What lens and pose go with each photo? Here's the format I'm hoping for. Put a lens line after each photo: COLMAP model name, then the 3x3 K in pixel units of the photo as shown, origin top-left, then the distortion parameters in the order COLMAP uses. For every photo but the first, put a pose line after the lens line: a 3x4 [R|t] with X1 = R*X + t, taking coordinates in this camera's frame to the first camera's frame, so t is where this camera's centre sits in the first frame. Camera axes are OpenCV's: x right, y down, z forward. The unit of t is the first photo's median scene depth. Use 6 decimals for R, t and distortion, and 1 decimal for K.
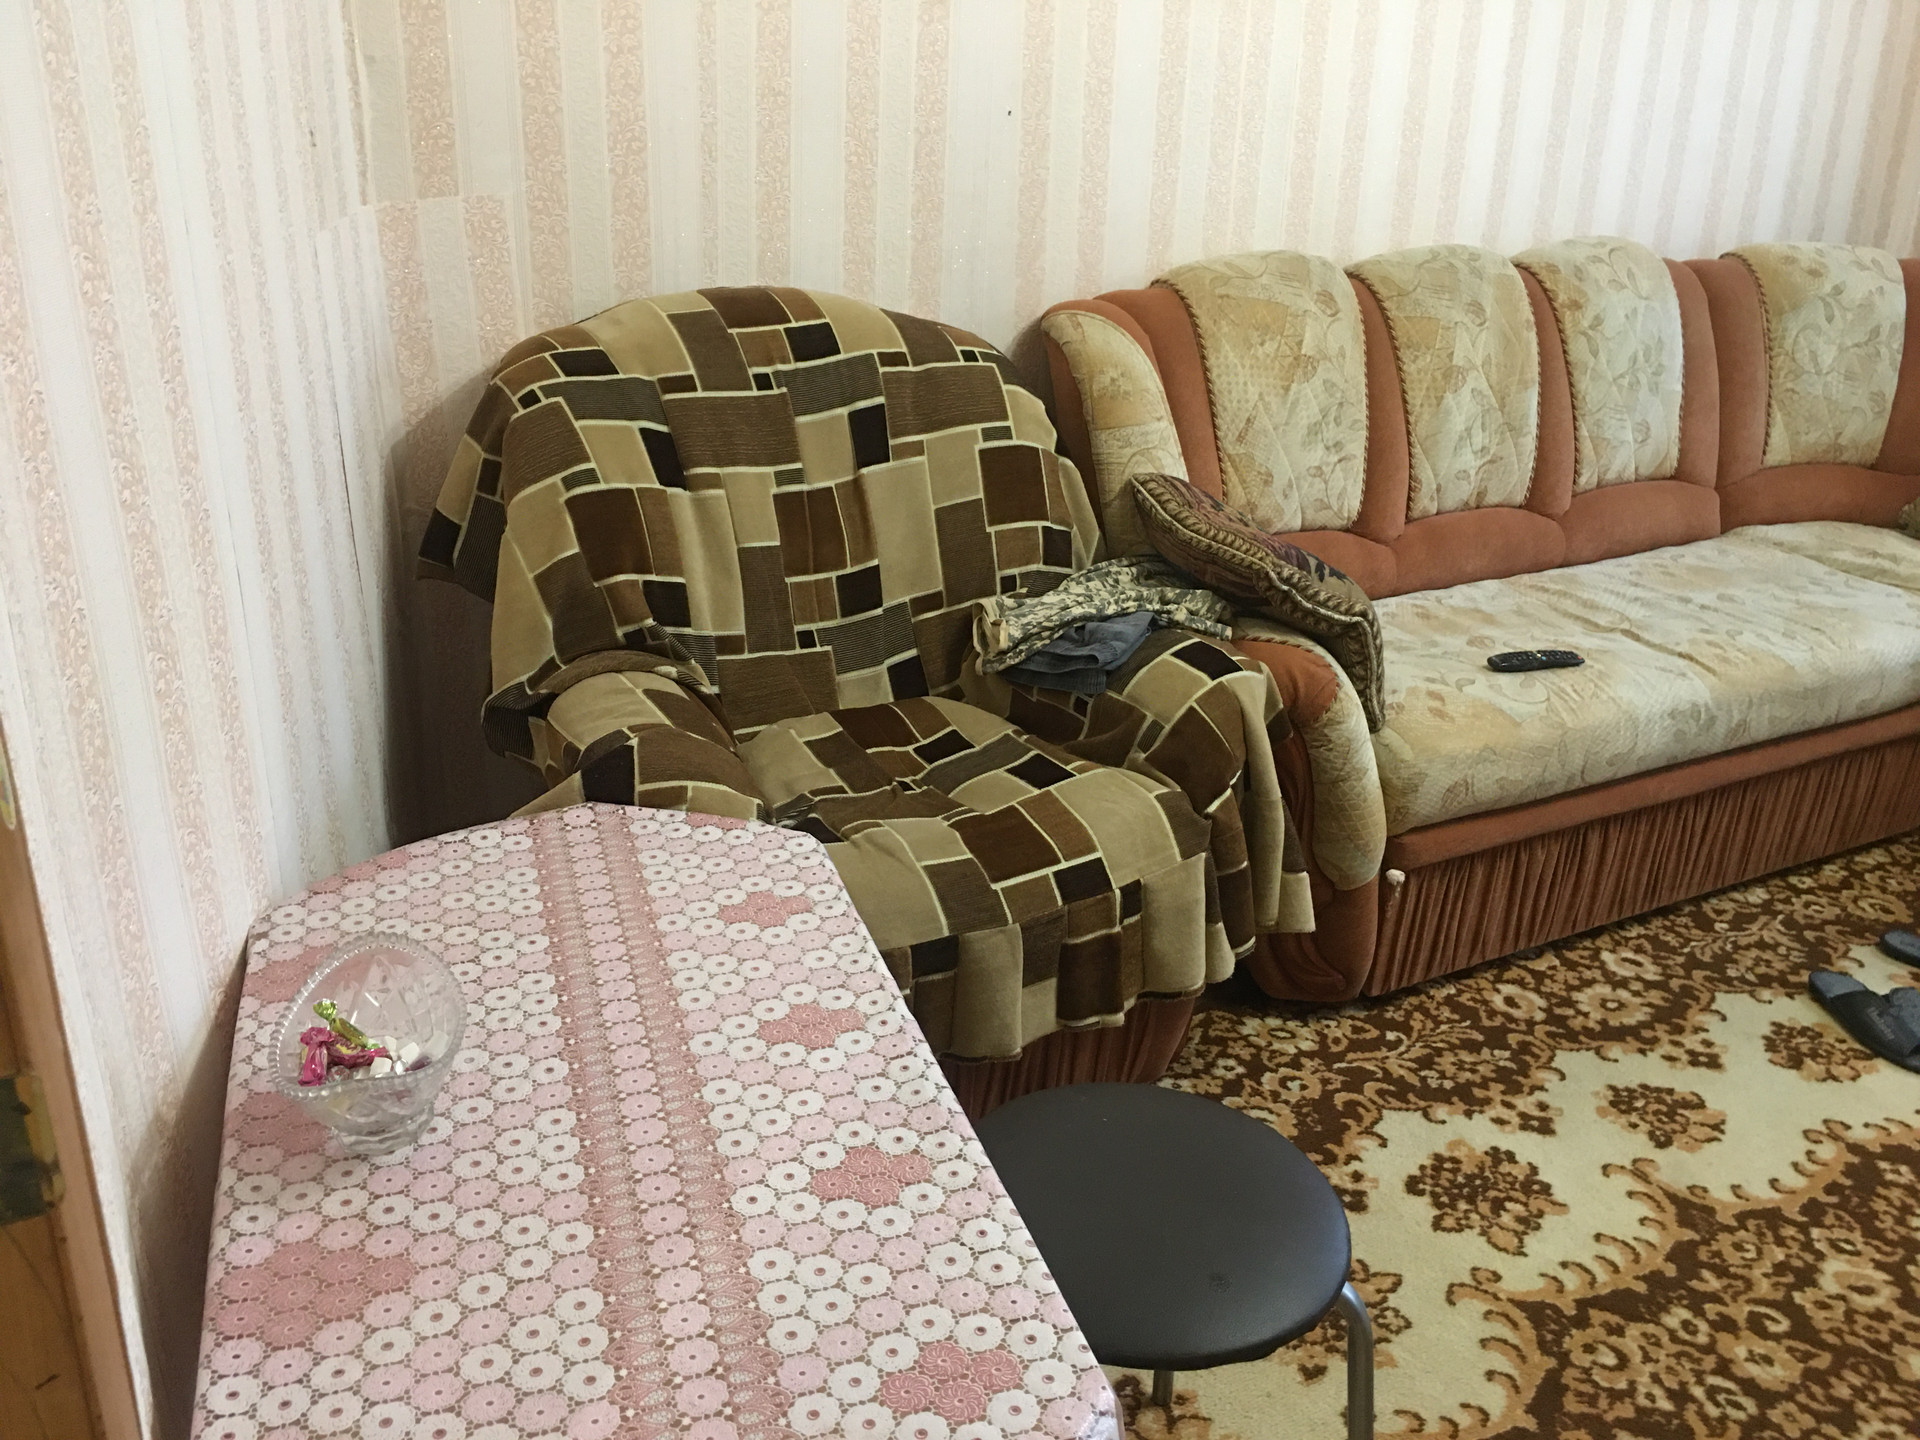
lens RADIAL K [[1632.0, 0, 956.8], [0, 1632.0, 710.1], [0, 0, 1]] dist [0.079062, -0.103208]
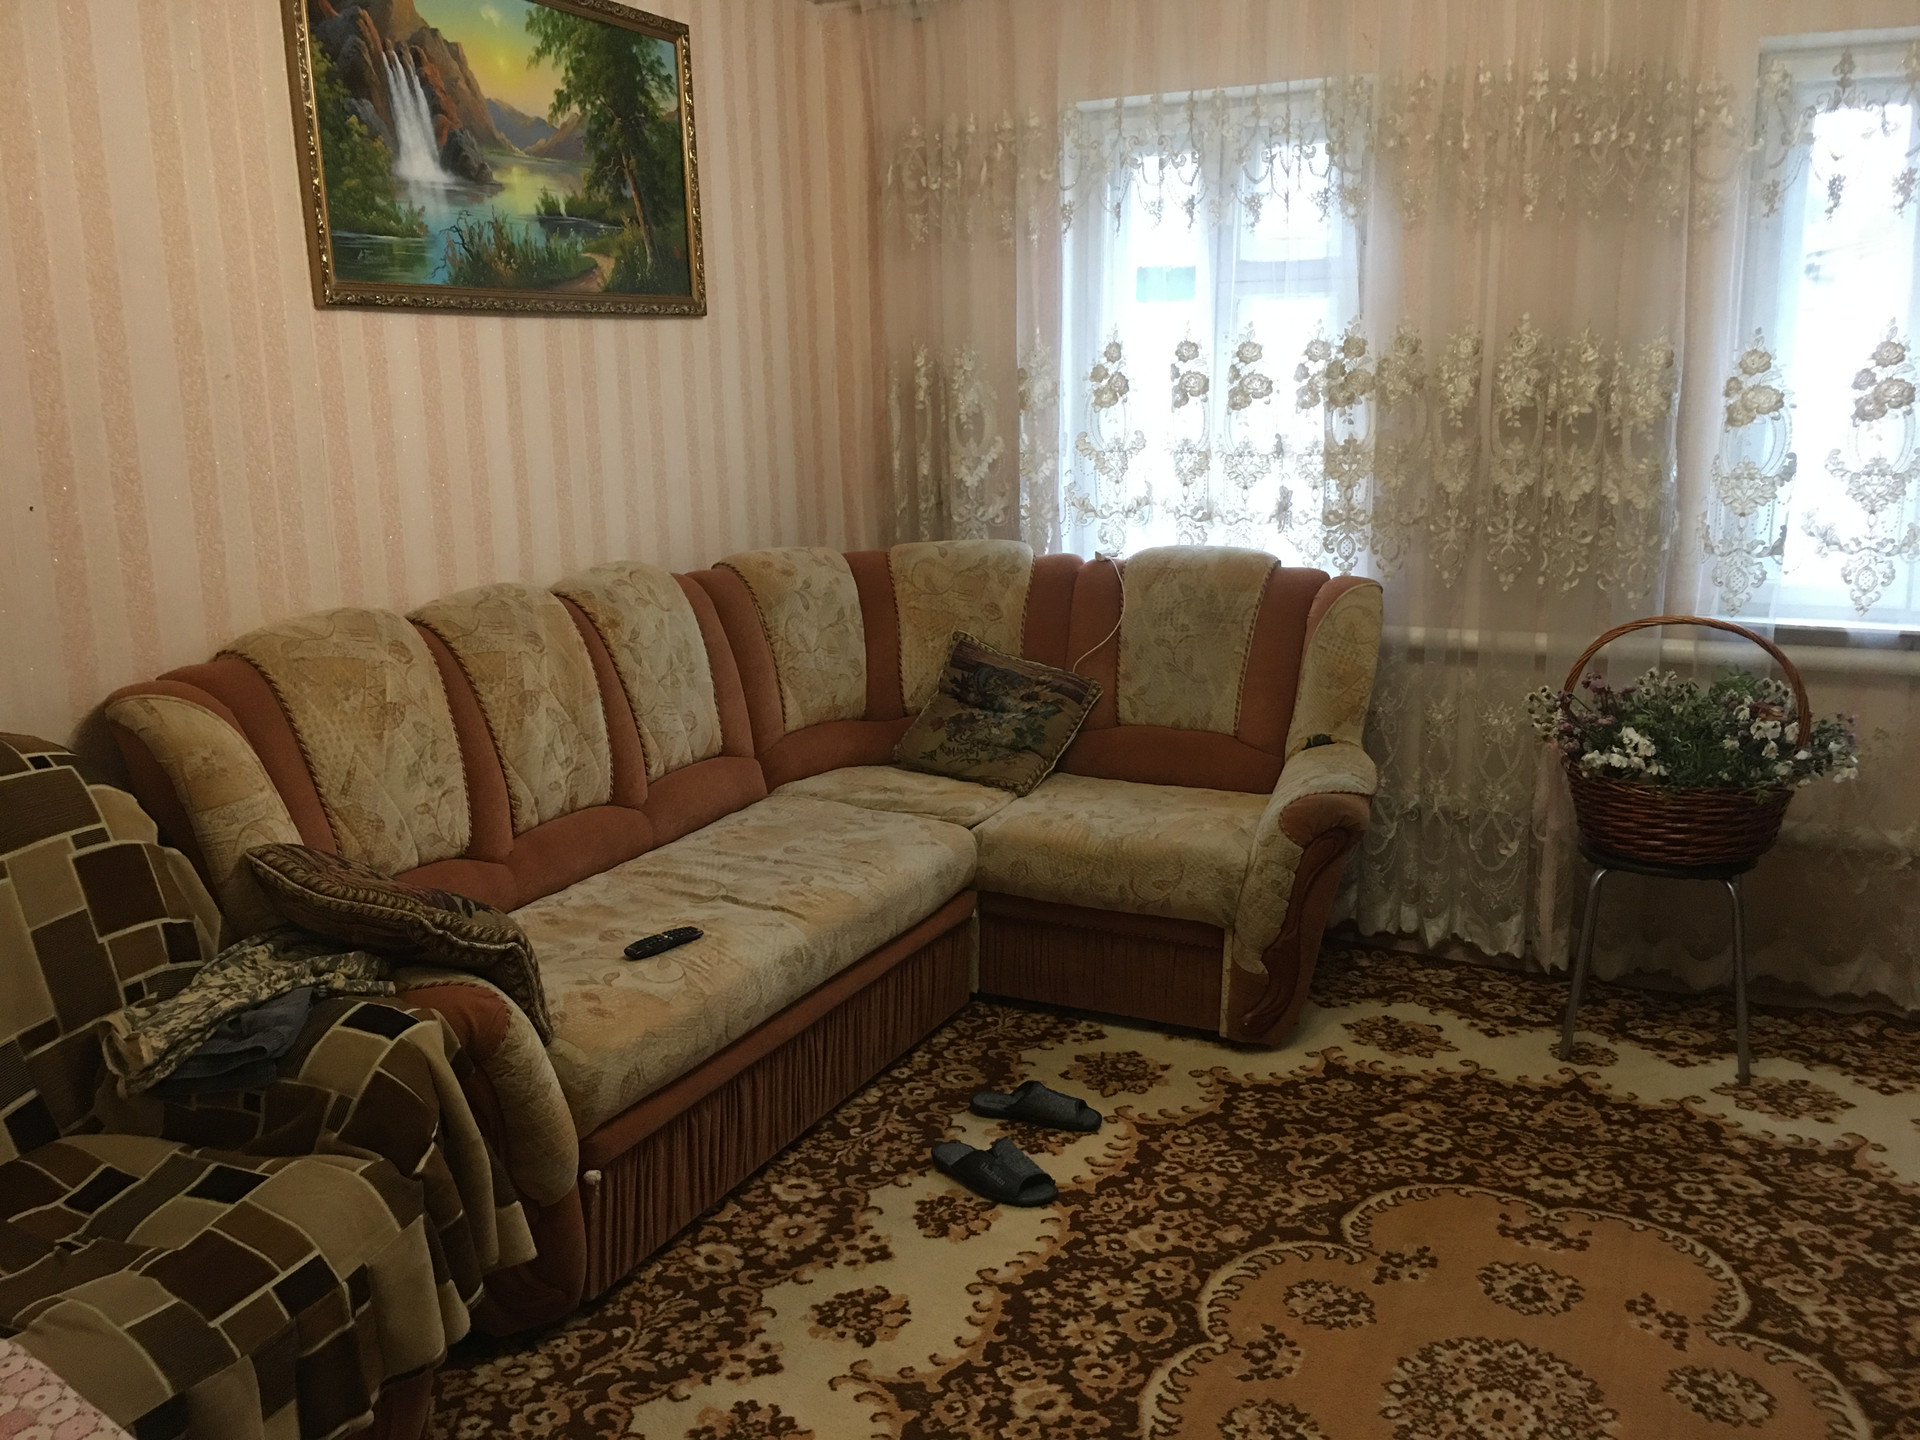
lens RADIAL K [[1632.0, 0, 943.2], [0, 1632.0, 700.6], [0, 0, 1]] dist [0.079062, -0.103208]
pose [[0.827963, -0.145452, 0.541591, -0.067659], [0.237588, 0.965800, -0.103836, -0.028172], [-0.507965, 0.214648, 0.834205, -0.052790]]
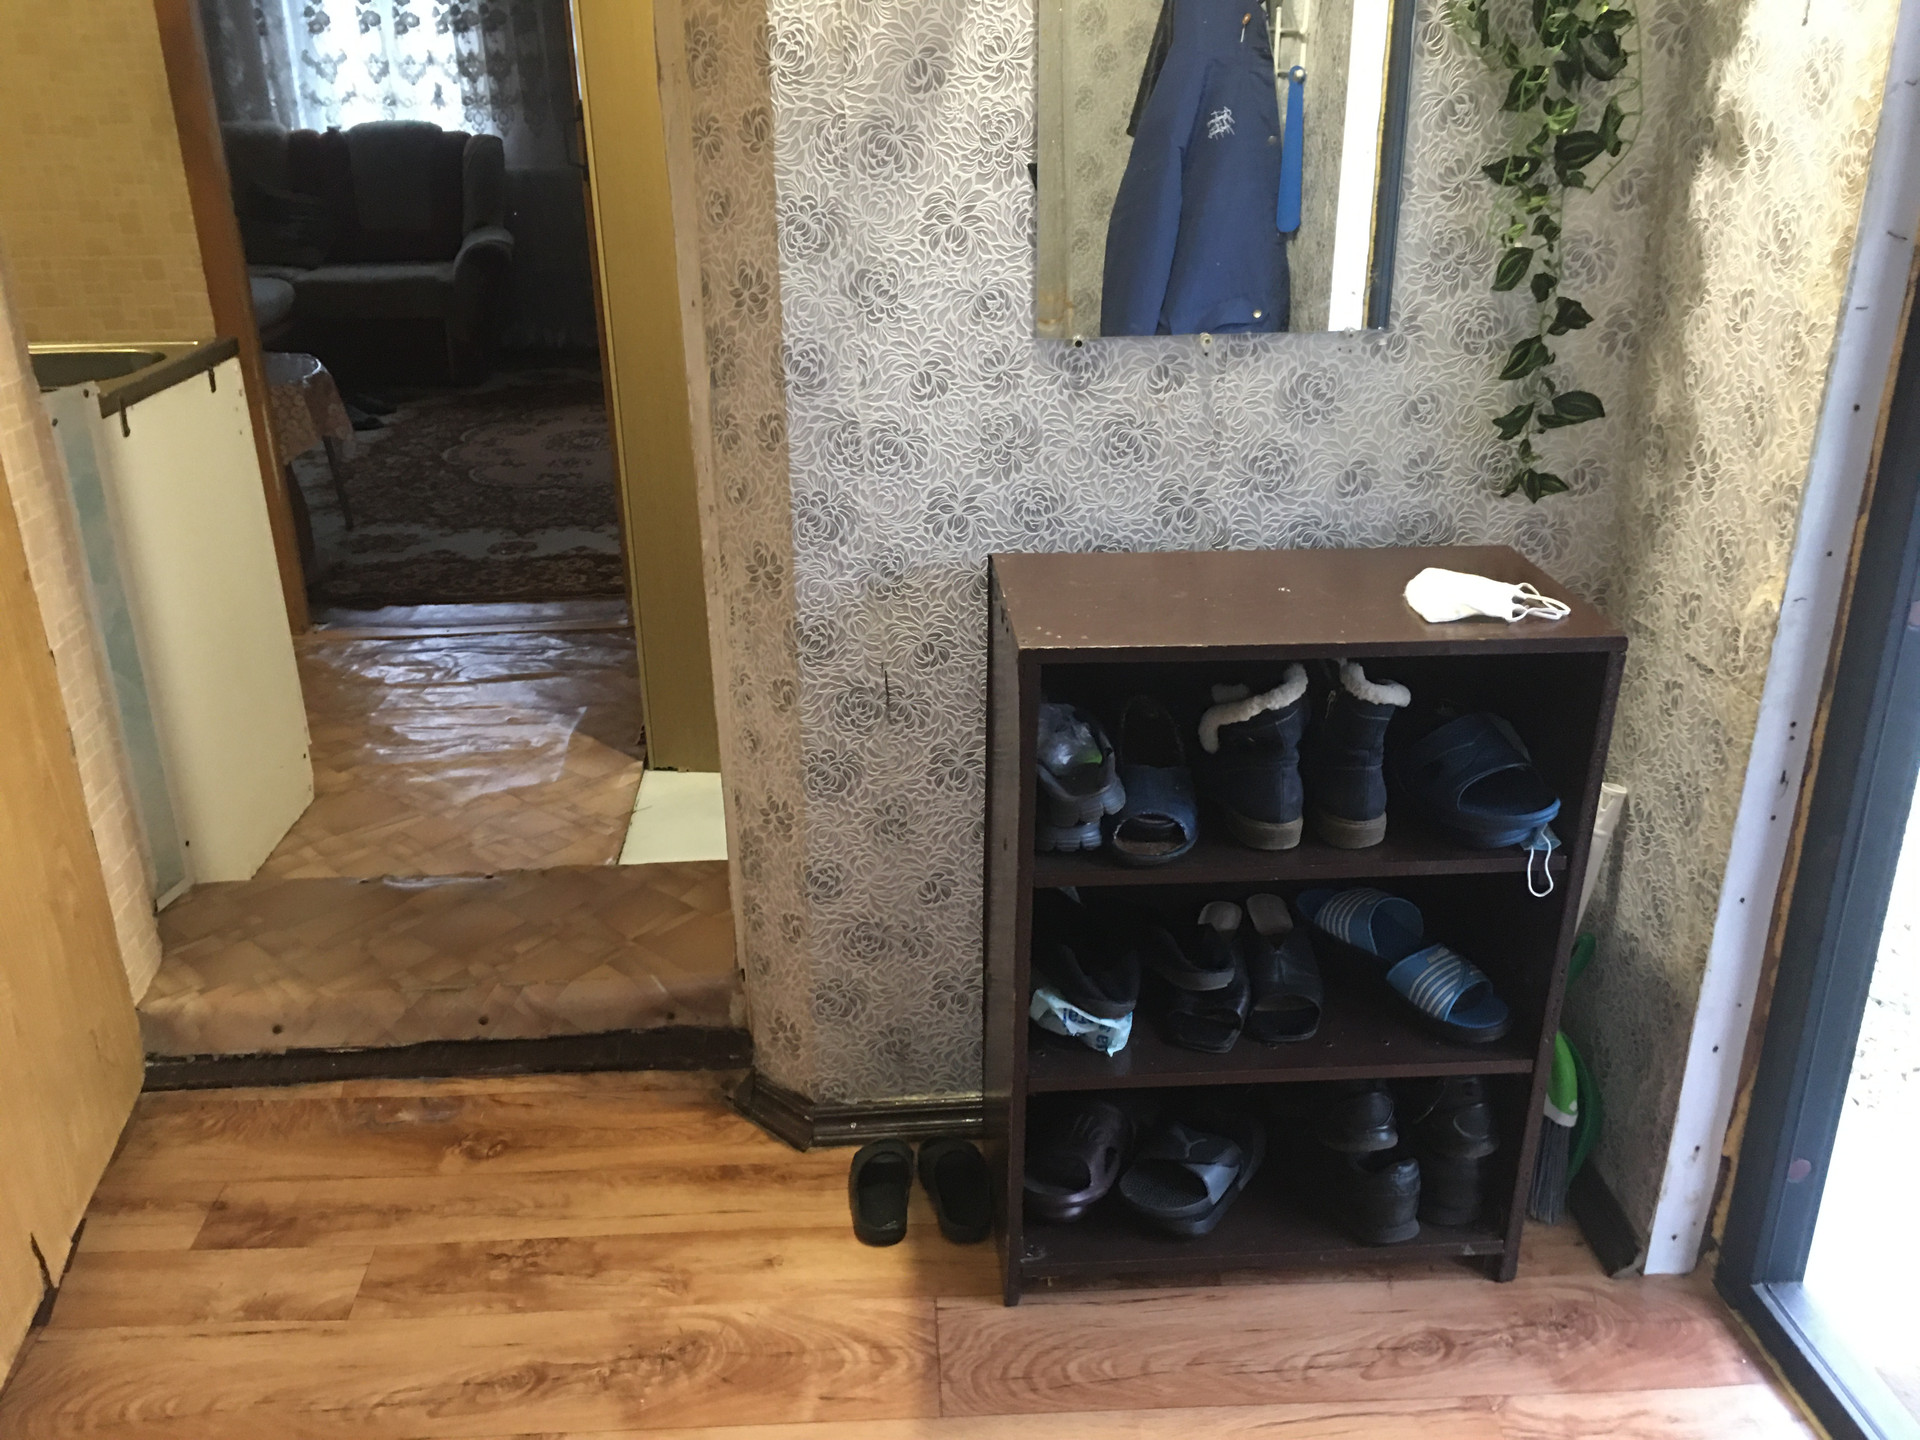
lens RADIAL K [[1632.0, 0, 958.7], [0, 1632.0, 699.3], [0, 0, 1]] dist [0.079062, -0.103208]
pose [[0.462684, -0.359826, 0.810215, -1.120589], [0.350250, 0.913768, 0.205800, 0.368485], [-0.814401, 0.188557, 0.548815, -0.982074]]
